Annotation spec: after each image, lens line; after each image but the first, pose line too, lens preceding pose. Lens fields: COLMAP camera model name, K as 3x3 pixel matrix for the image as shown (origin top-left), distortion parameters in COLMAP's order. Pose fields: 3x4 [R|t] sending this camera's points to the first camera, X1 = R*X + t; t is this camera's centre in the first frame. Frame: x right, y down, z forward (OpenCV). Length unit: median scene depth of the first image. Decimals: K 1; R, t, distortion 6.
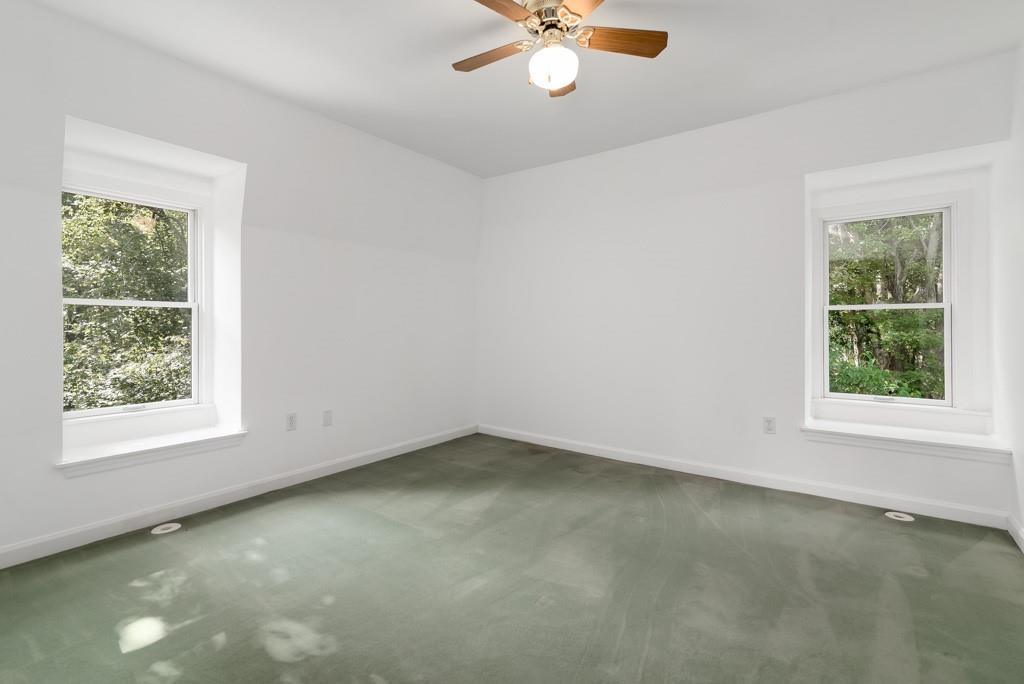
lens RADIAL K [[467.6, 0, 515.5], [0, 467.6, 318.0], [0, 0, 1]] dist [0.000579, 0.000056]
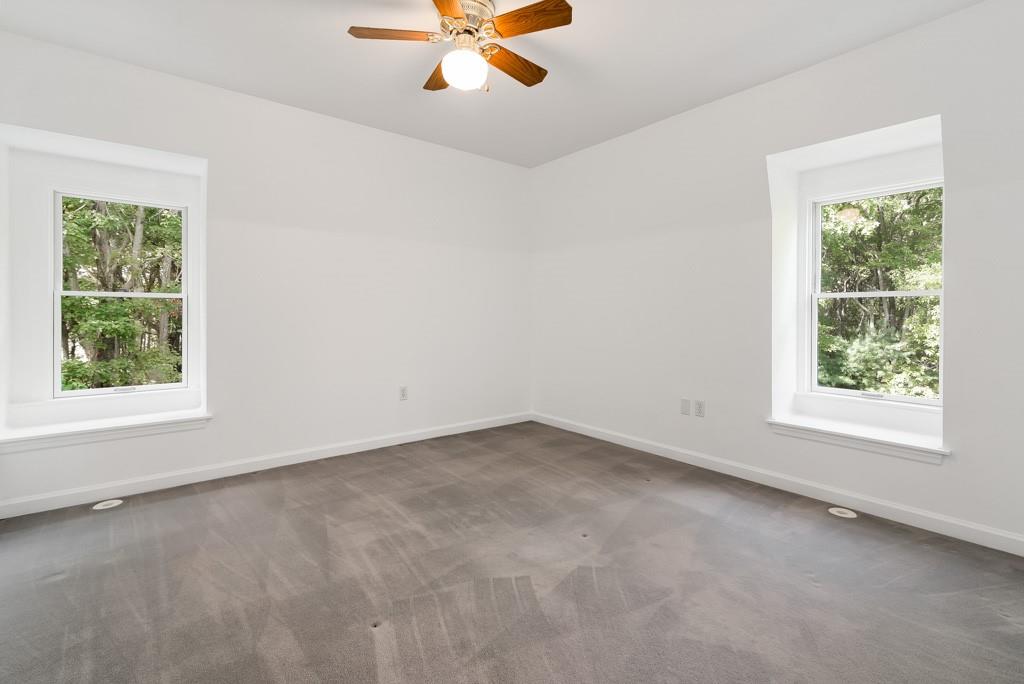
lens RADIAL K [[467.6, 0, 515.5], [0, 467.6, 318.0], [0, 0, 1]] dist [0.000579, 0.000056]
pose [[0.997880, -0.000016, -0.065088, 0.232858], [0.001669, 0.999678, 0.025334, 0.000106], [0.065067, -0.025388, 0.997558, 0.011044]]
